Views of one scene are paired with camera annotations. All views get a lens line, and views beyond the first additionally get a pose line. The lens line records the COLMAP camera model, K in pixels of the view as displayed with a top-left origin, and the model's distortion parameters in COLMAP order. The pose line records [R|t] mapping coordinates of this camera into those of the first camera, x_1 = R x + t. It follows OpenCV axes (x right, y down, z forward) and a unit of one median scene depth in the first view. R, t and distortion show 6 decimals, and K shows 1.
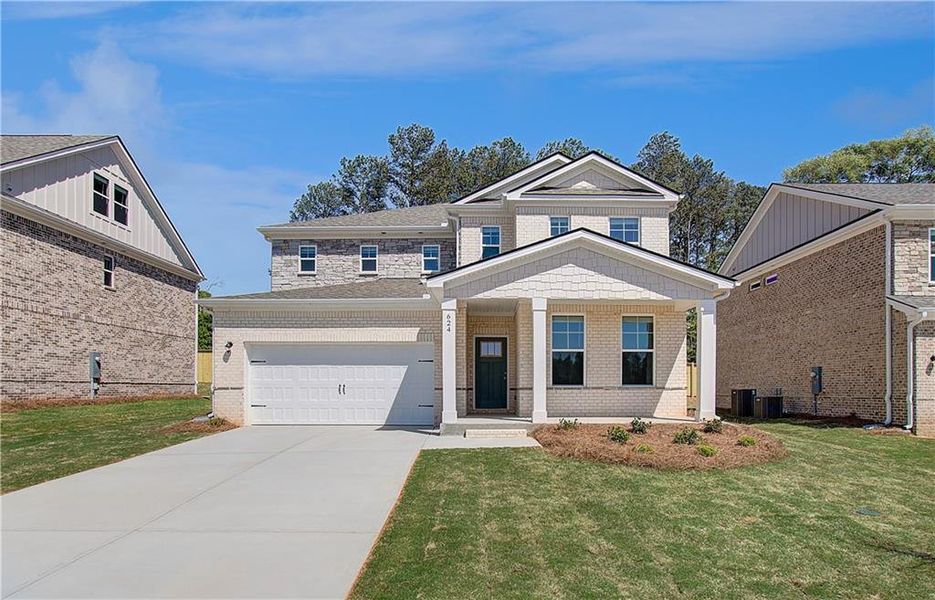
lens RADIAL K [[471.9, 0, 466.1], [0, 471.9, 317.2], [0, 0, 1]] dist [-0.072424, 0.067427]
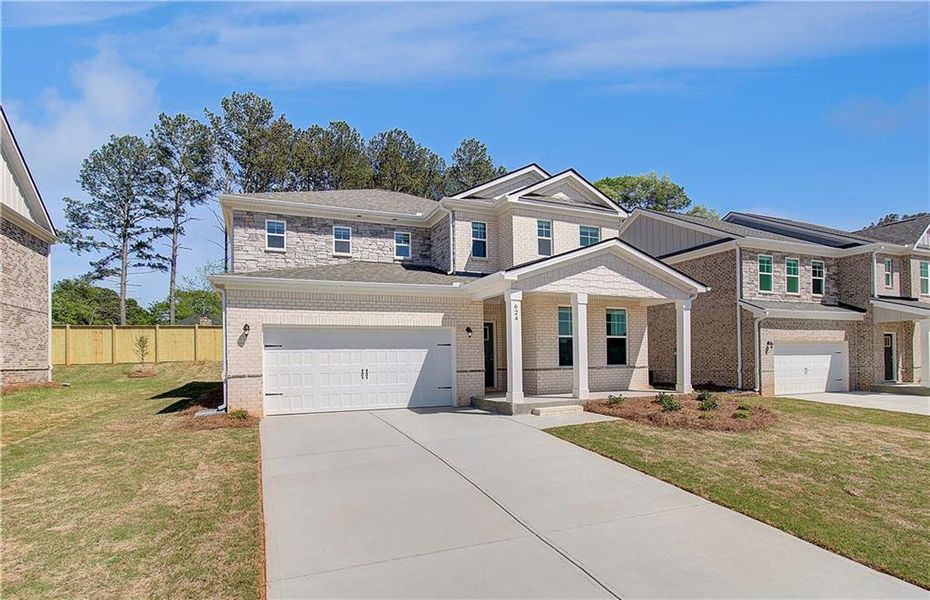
lens RADIAL K [[437.1, 0, 465.0], [0, 437.1, 300.0], [0, 0, 1]] dist [-0.013458, 0.000110]
pose [[0.931611, 0.037368, 0.361531, -0.360199], [-0.038707, 0.999244, -0.003539, -0.005955], [-0.361390, -0.010697, 0.932354, 0.055267]]
